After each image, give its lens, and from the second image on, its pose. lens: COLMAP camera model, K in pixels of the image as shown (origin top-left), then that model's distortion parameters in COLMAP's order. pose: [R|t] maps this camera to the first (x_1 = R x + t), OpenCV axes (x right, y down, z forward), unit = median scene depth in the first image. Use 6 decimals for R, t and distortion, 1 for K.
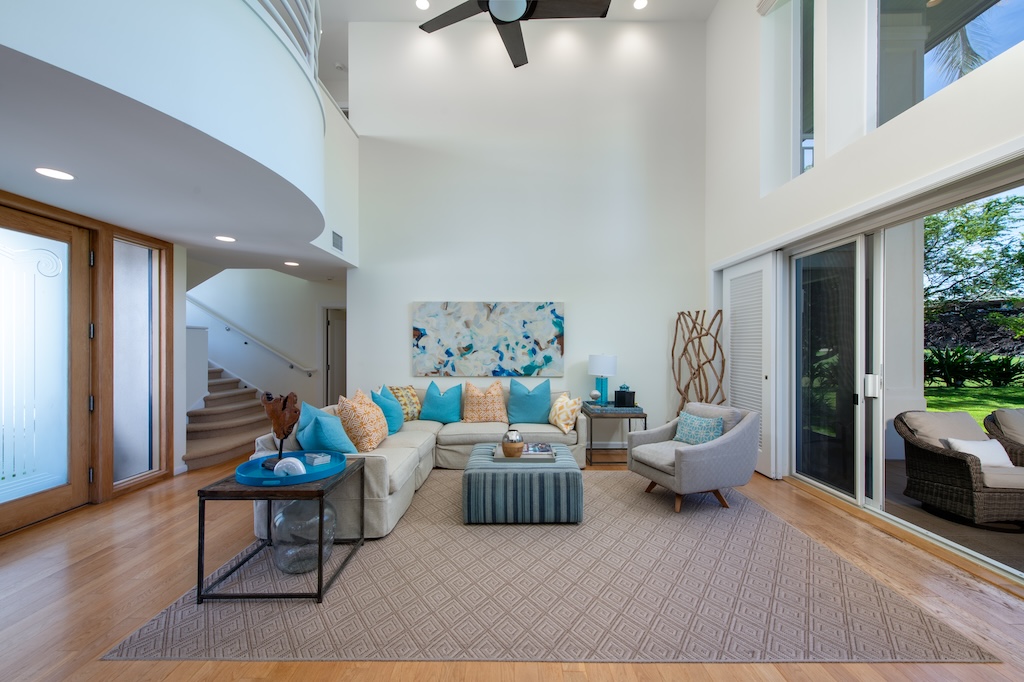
lens RADIAL K [[398.9, 0, 514.5], [0, 398.9, 347.6], [0, 0, 1]] dist [0.003473, 0.000158]
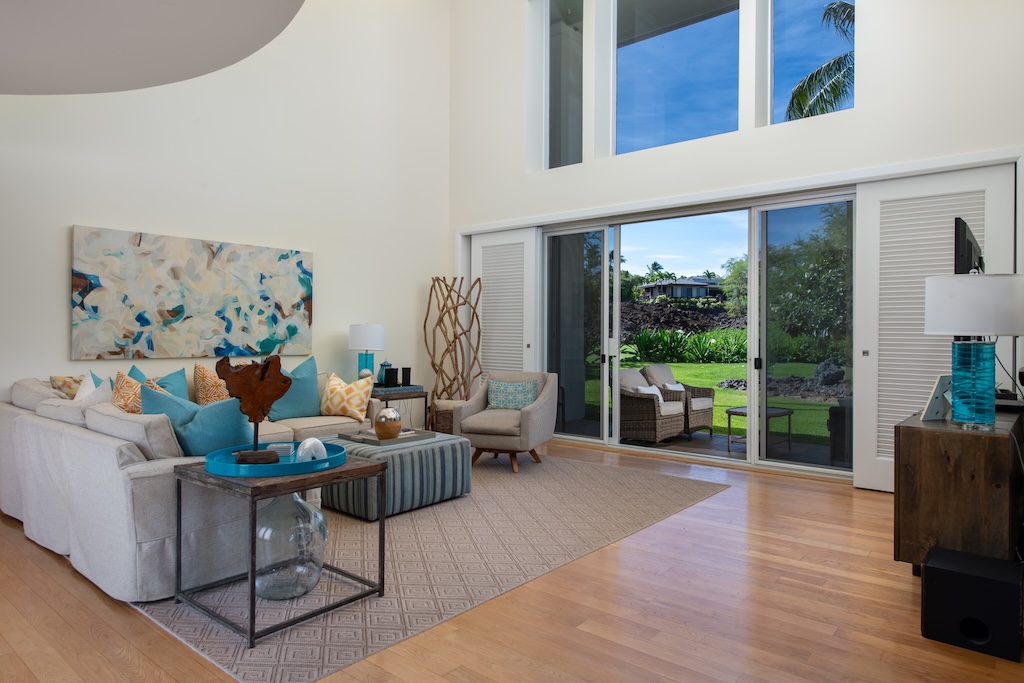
lens RADIAL K [[640.3, 0, 509.6], [0, 640.3, 330.2], [0, 0, 1]] dist [-0.002253, -0.000760]
pose [[0.642982, 0.005134, 0.765864, -0.542892], [-0.002342, 0.999986, -0.004737, 0.032890], [-0.765878, 0.001252, 0.642985, -0.030714]]
